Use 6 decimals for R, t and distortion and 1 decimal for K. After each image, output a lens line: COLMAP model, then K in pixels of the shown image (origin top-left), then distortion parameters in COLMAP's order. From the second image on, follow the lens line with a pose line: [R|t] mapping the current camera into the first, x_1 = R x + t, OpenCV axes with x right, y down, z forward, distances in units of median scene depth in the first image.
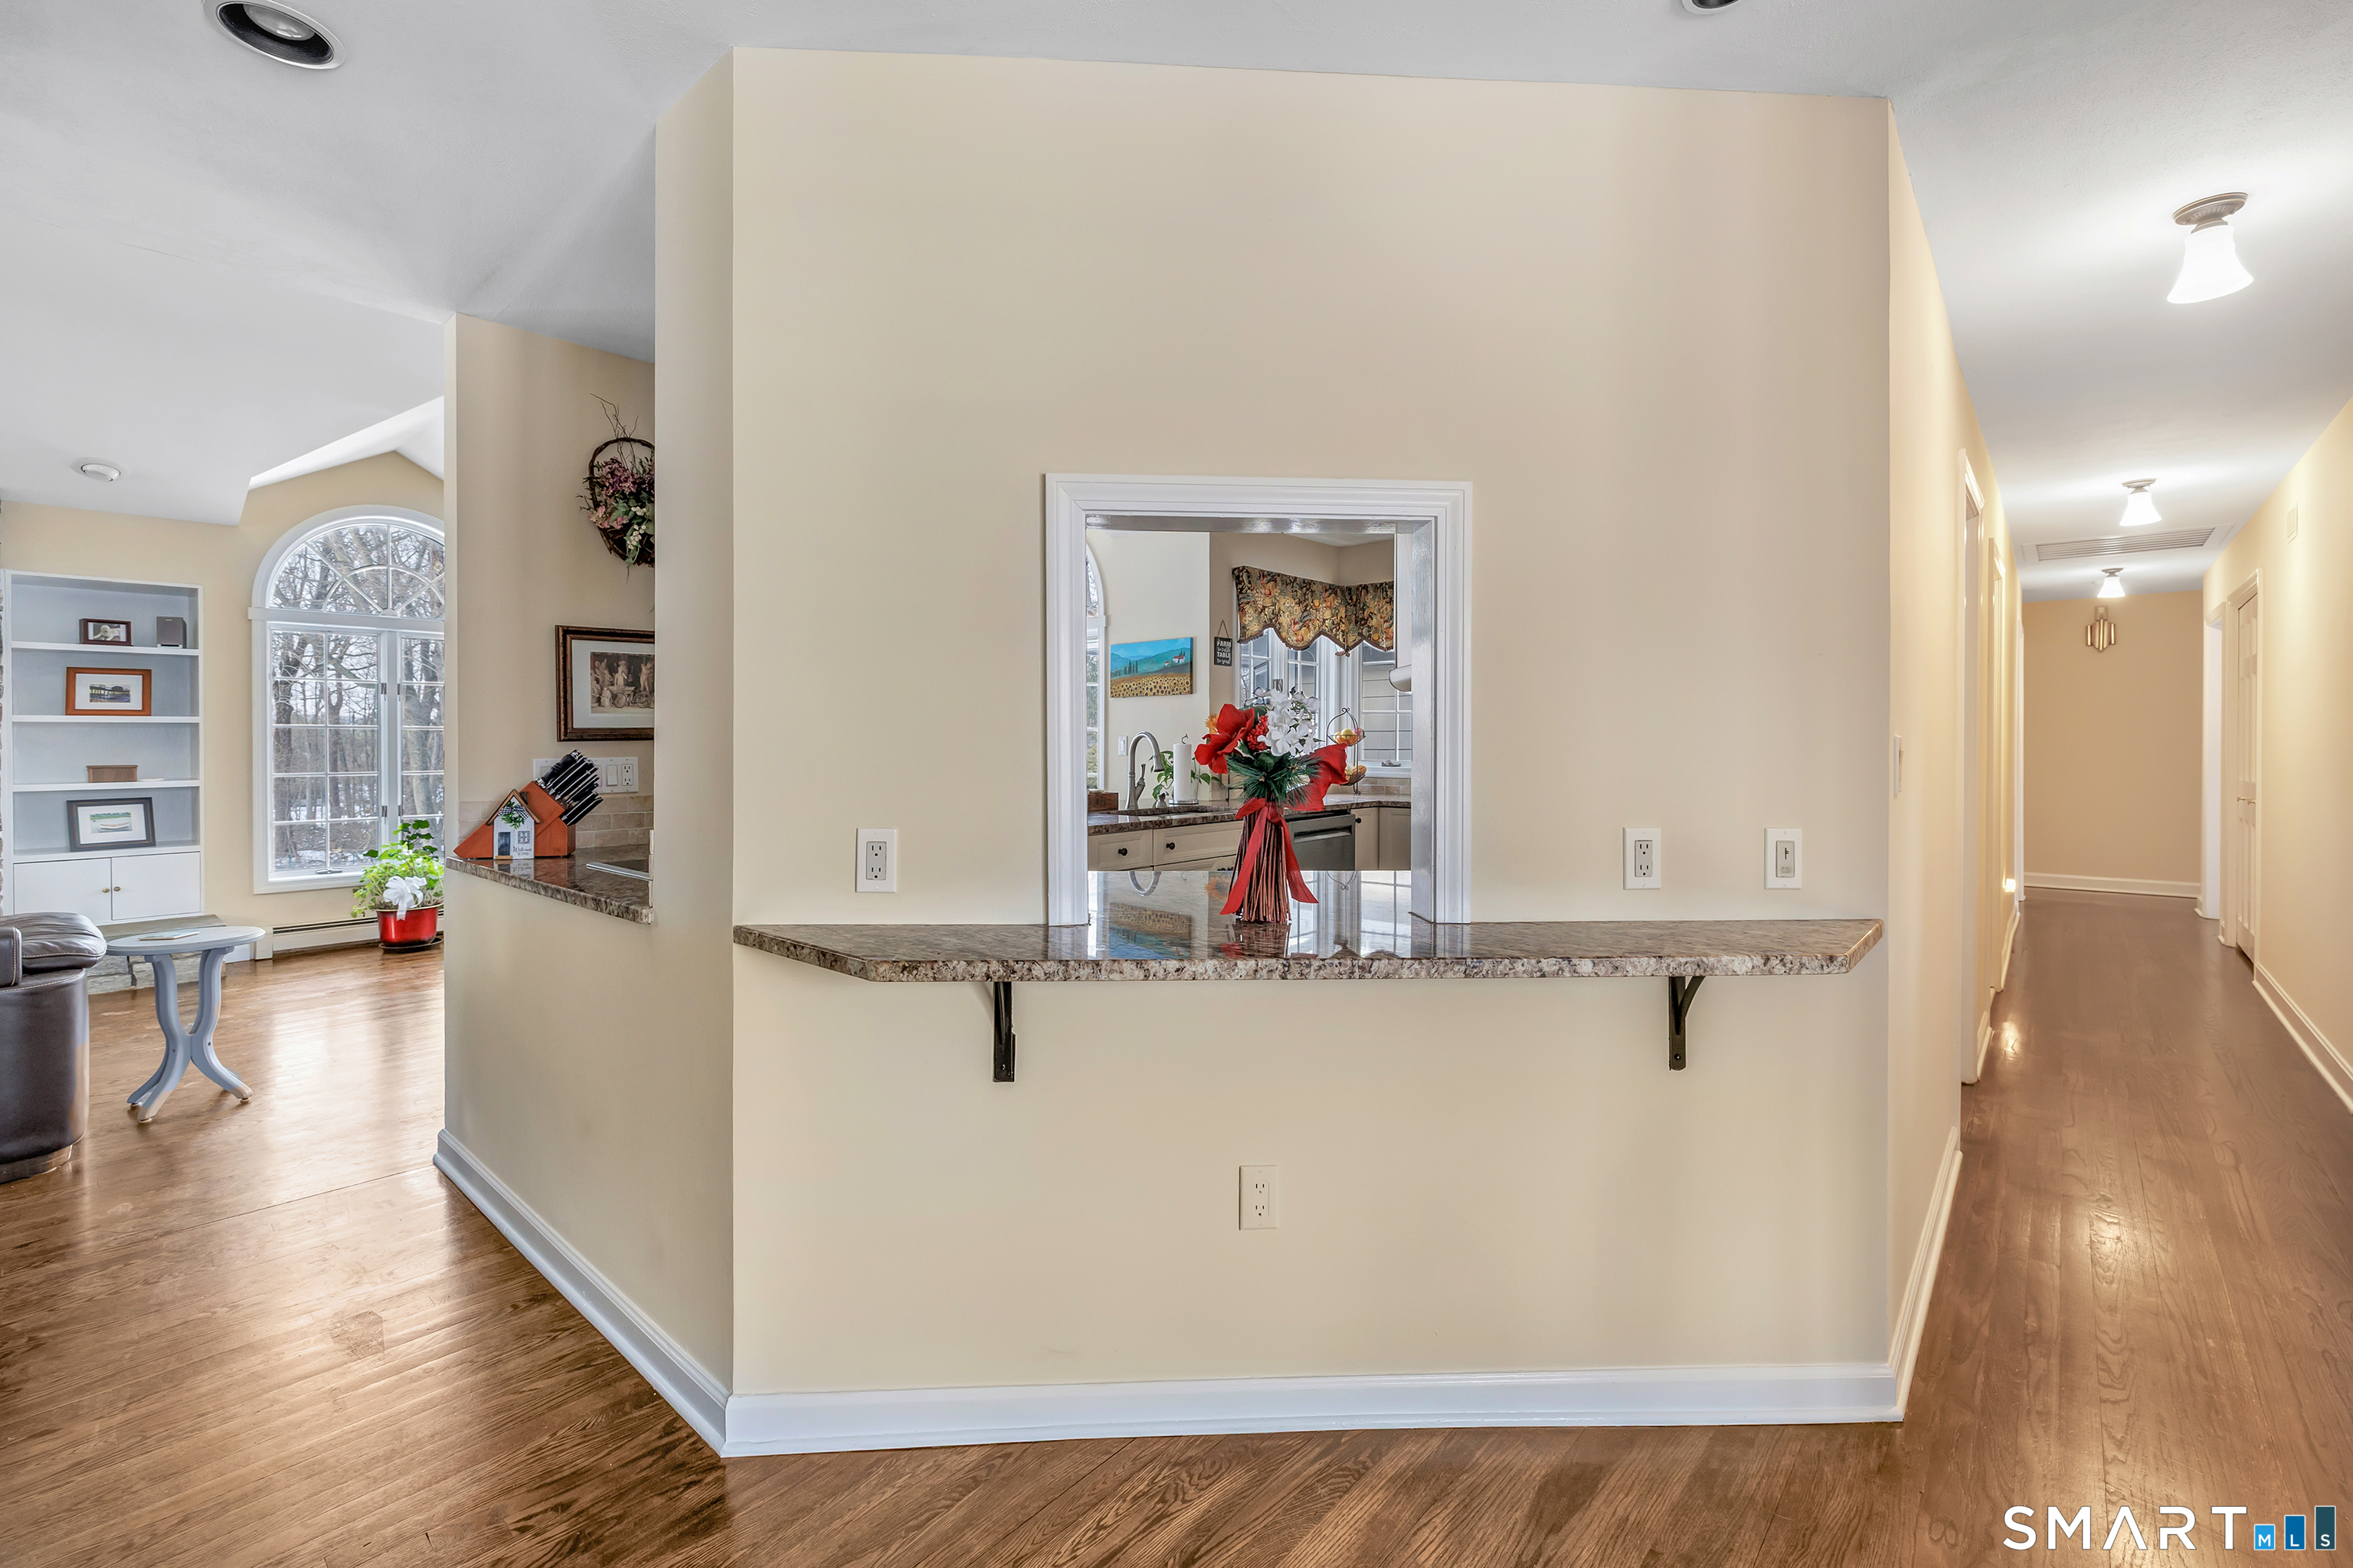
lens RADIAL K [[1017.9, 0, 1163.0], [0, 1017.9, 755.0], [0, 0, 1]] dist [0.003474, 0.000290]
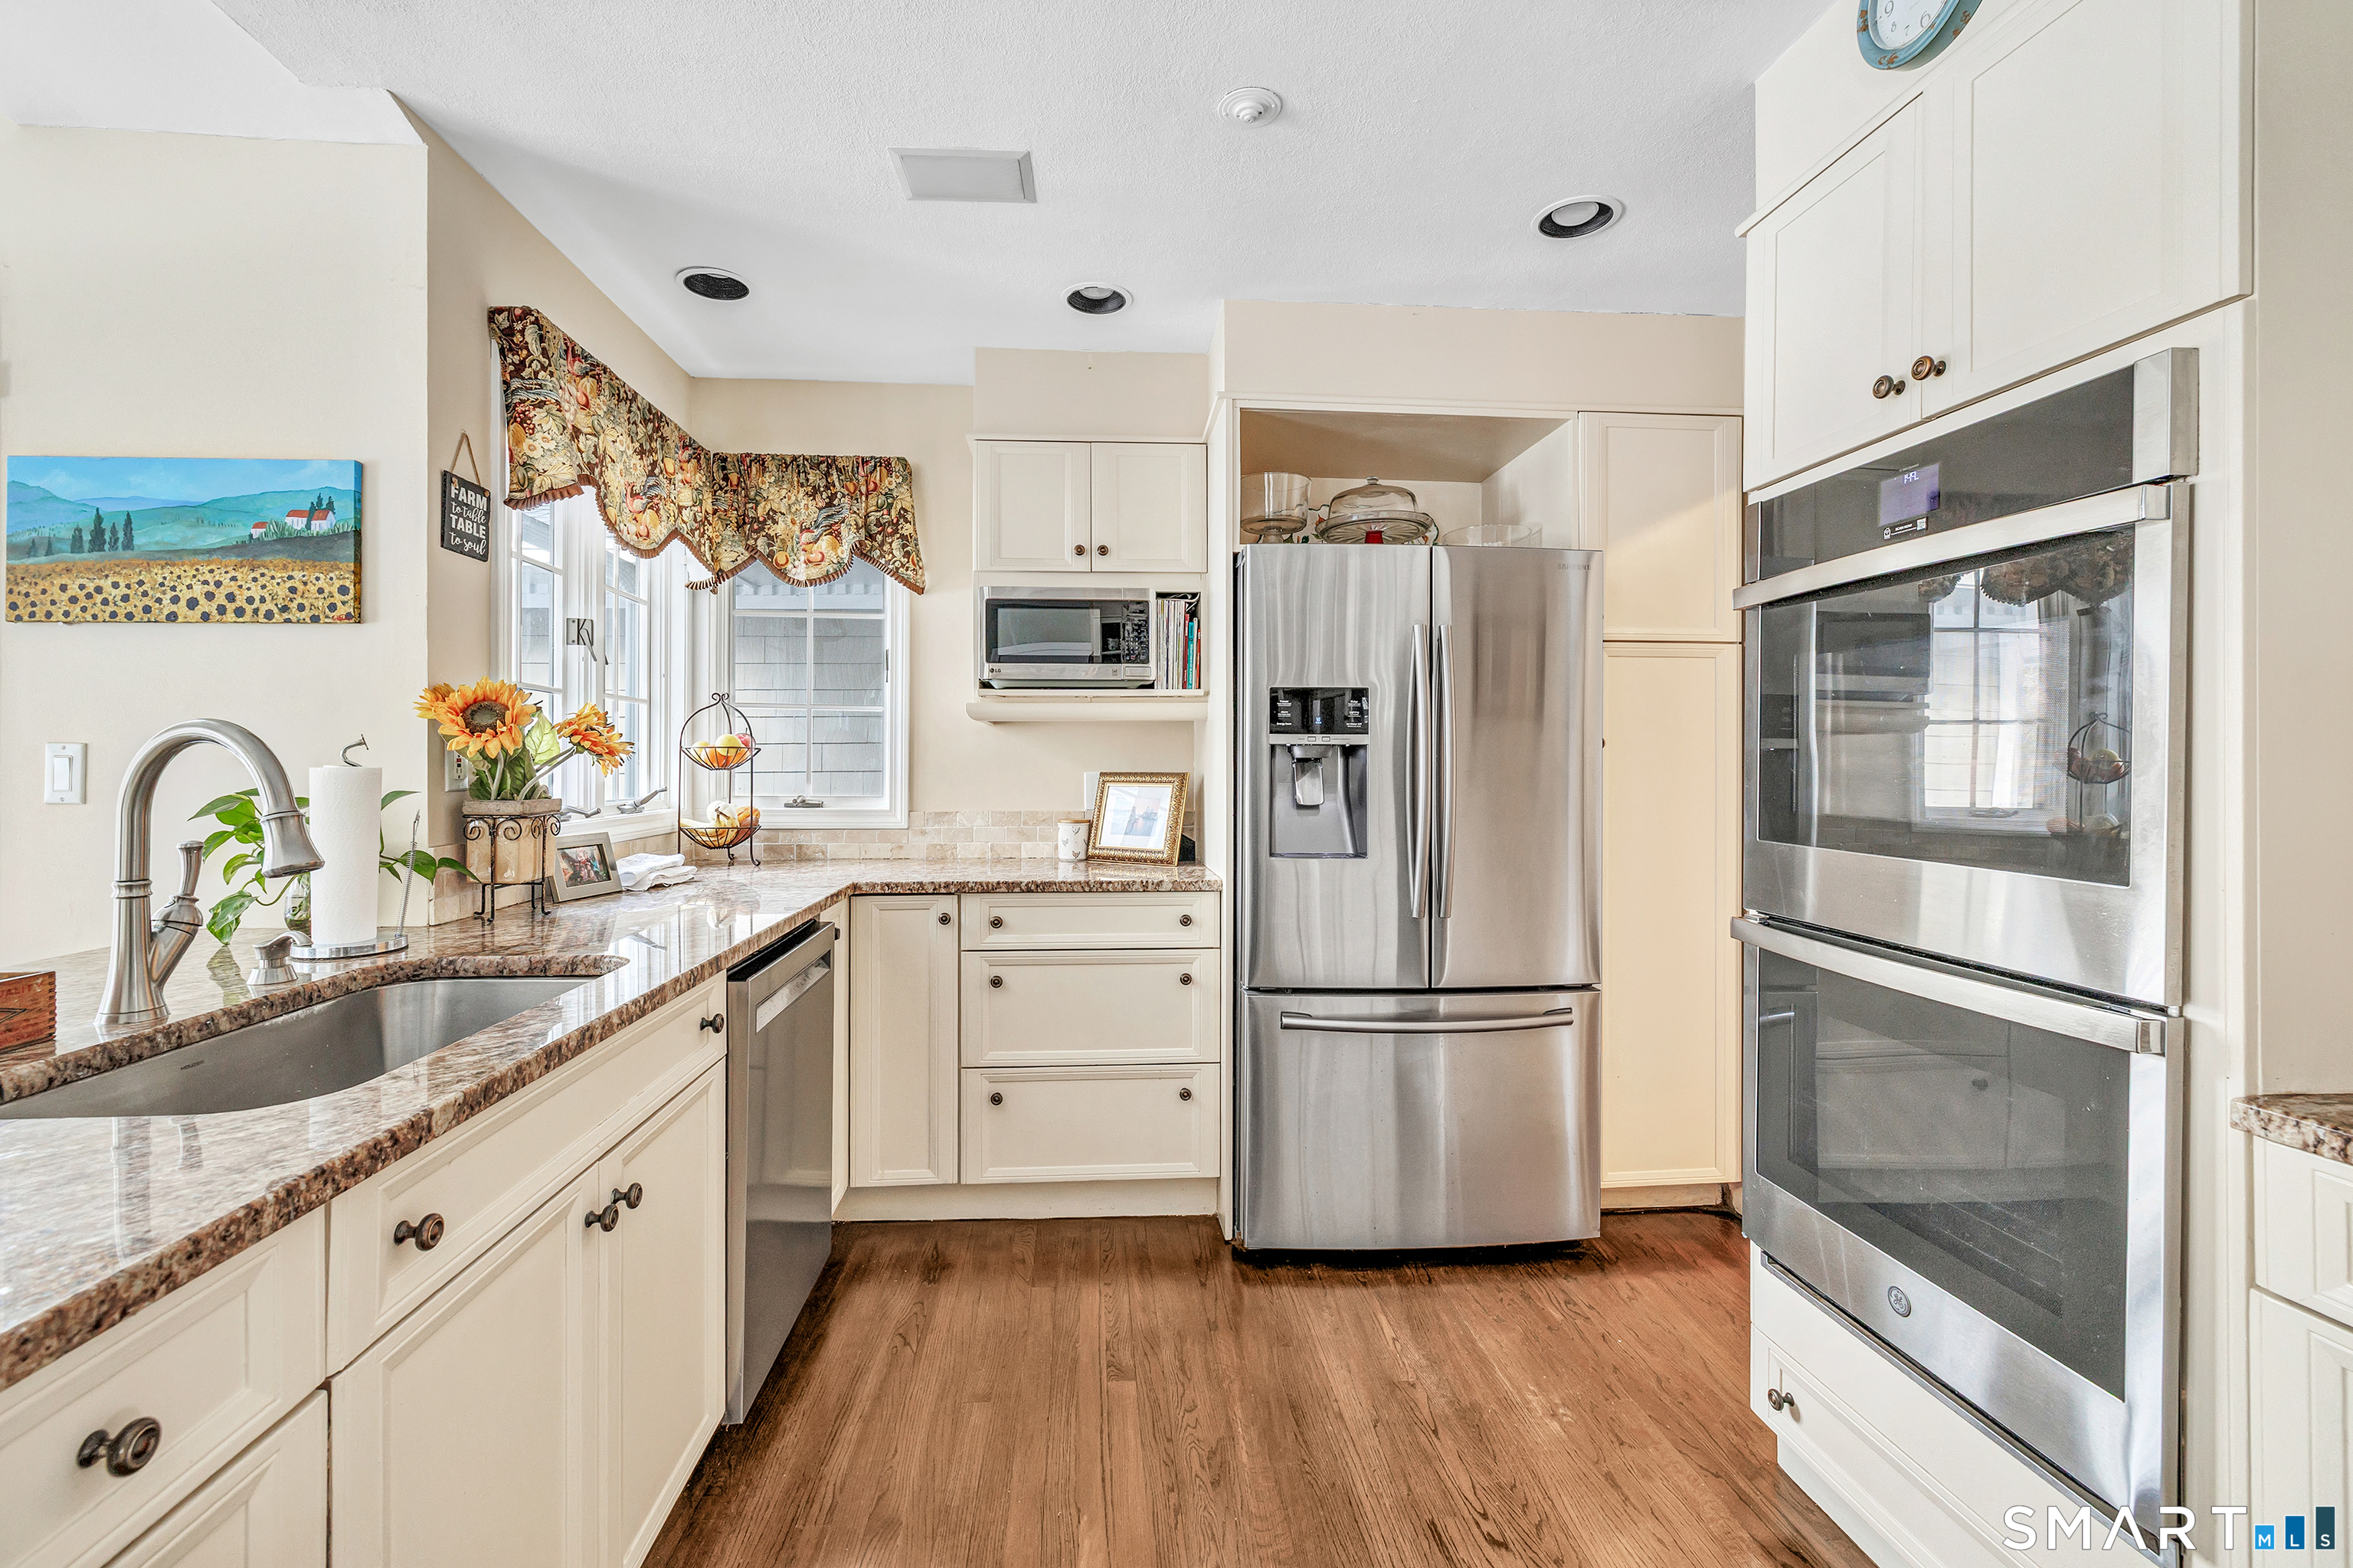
lens RADIAL K [[1017.9, 0, 1163.0], [0, 1017.9, 755.0], [0, 0, 1]] dist [0.003474, 0.000290]
pose [[0.701928, 0.002475, 0.712244, -0.027904], [0.011359, 0.999828, -0.014669, -0.006429], [-0.712157, 0.018387, 0.701779, 0.568514]]
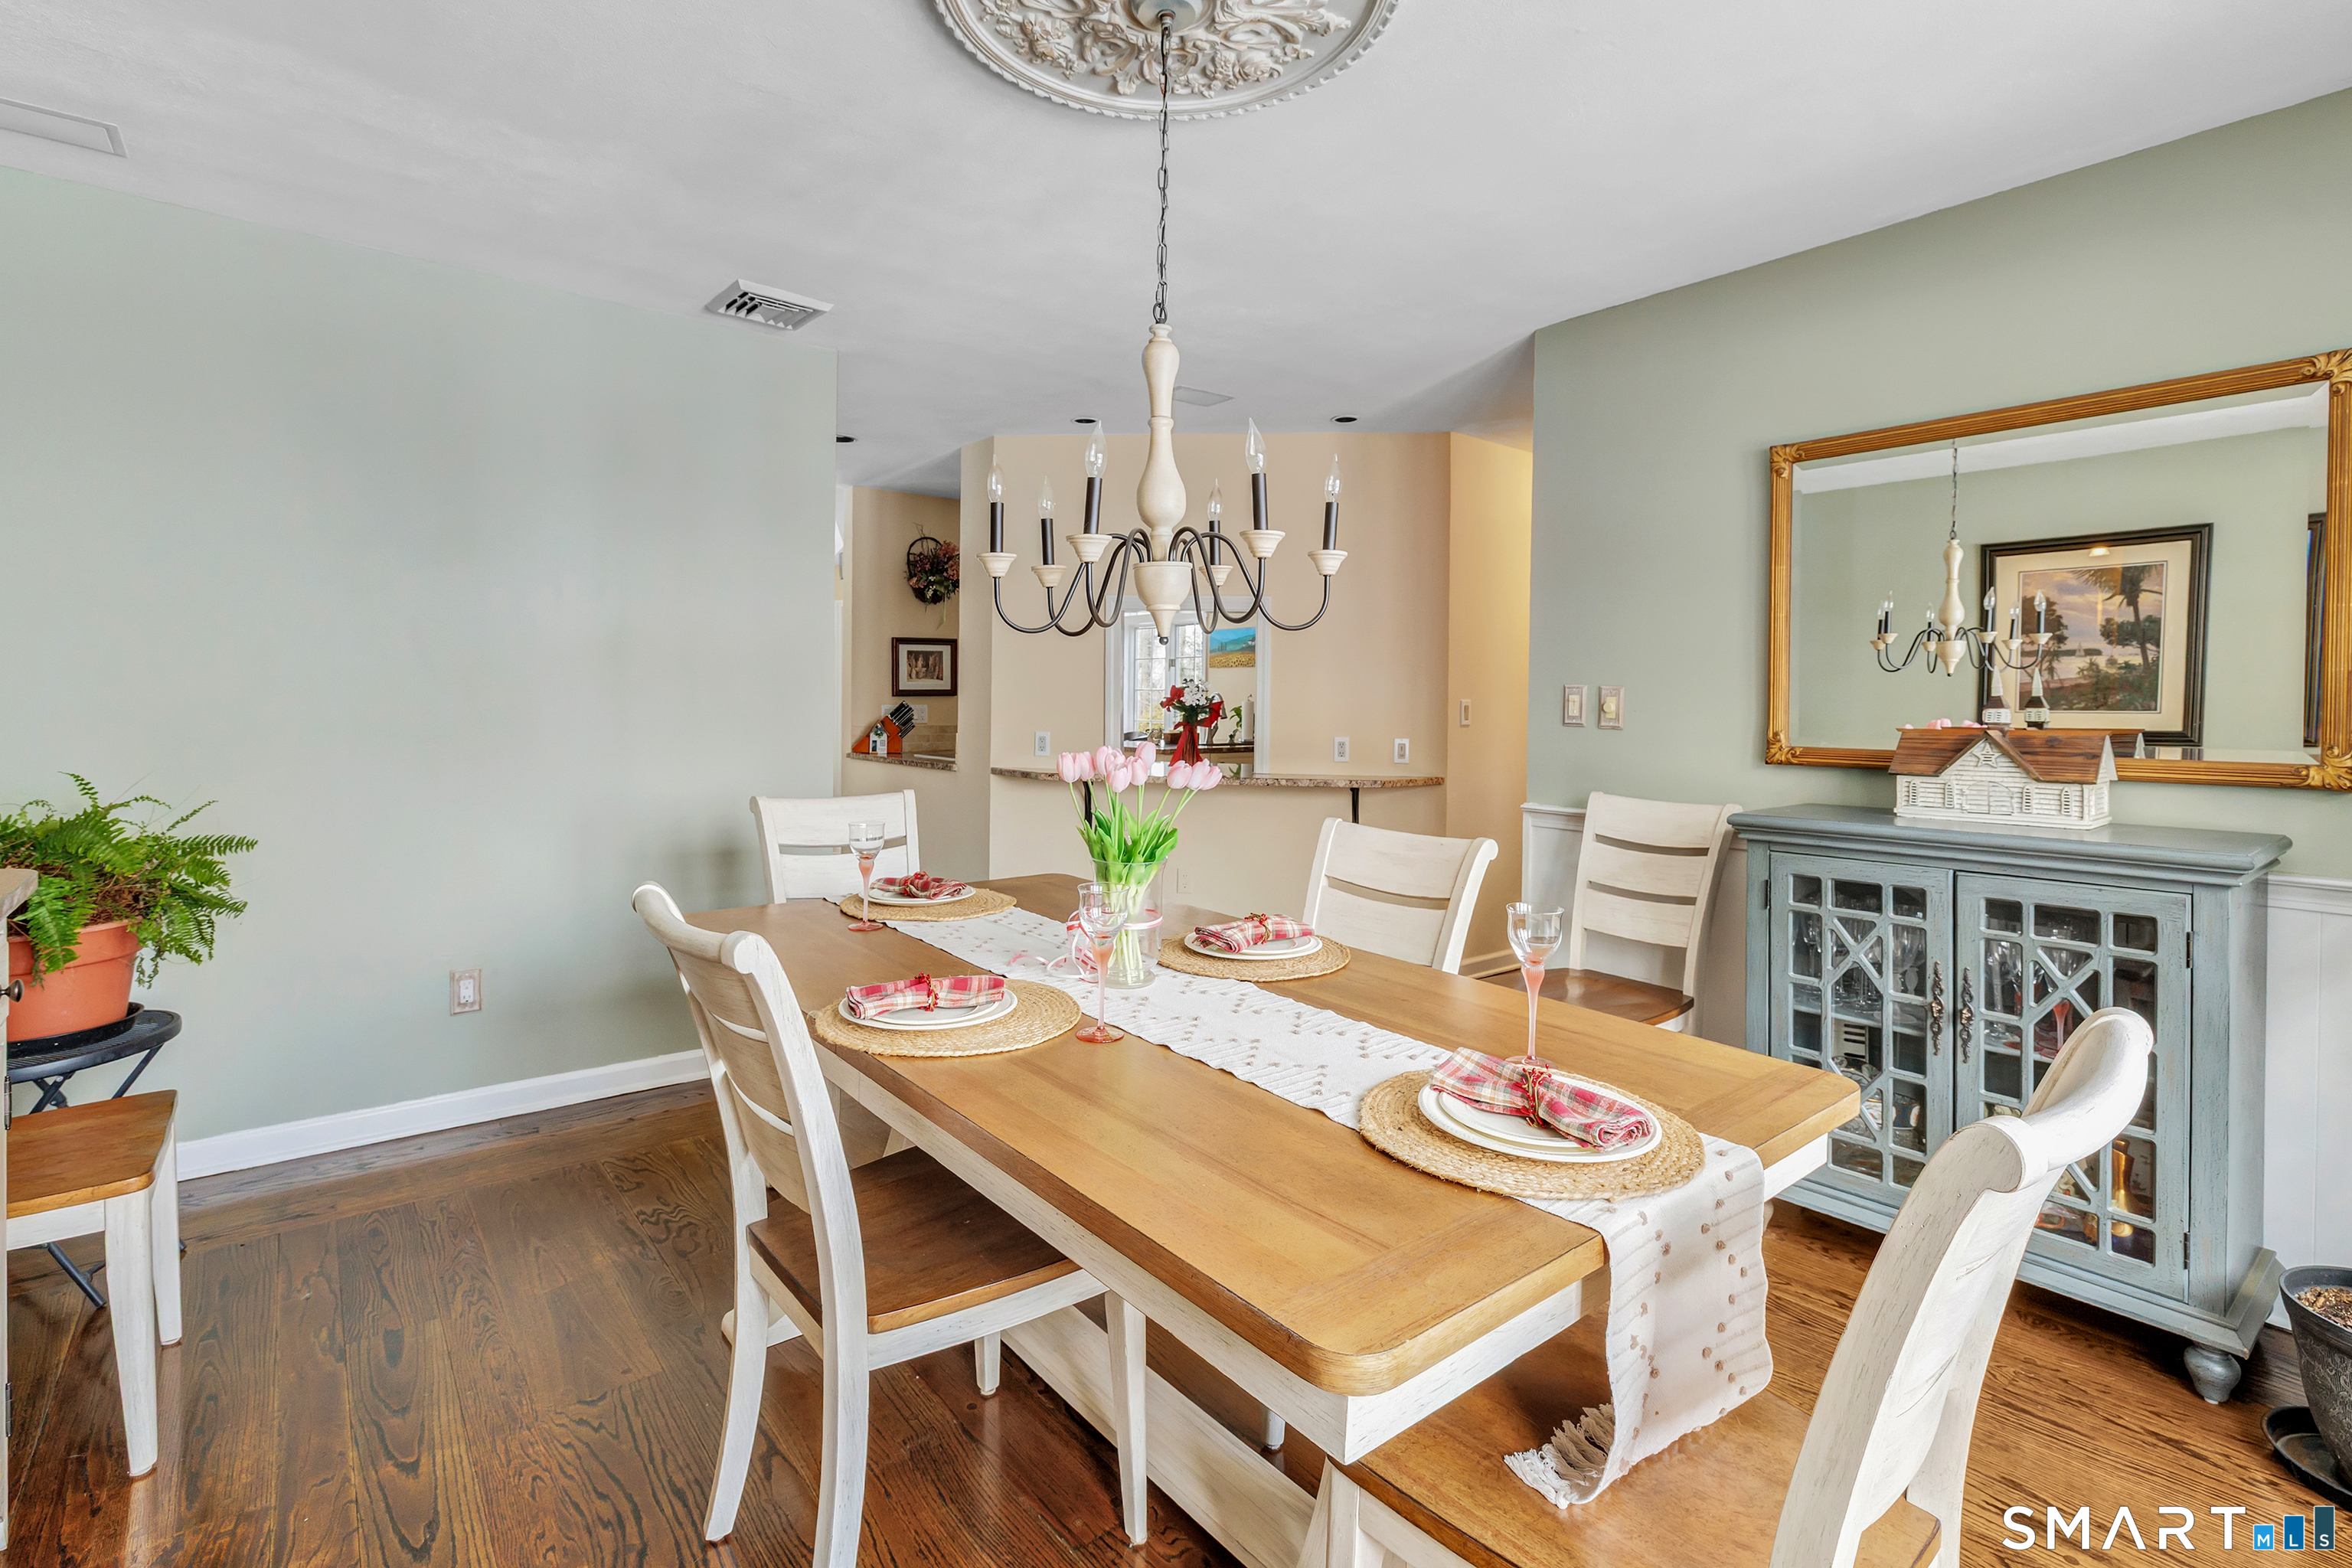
lens RADIAL K [[1057.4, 0, 1166.6], [0, 1057.4, 735.7], [0, 0, 1]] dist [-0.000446, -0.000064]
pose [[0.983822, 0.018494, -0.178191, 0.167341], [-0.015027, 0.999671, 0.020786, 0.006939], [0.178517, -0.017772, 0.983776, -0.522762]]
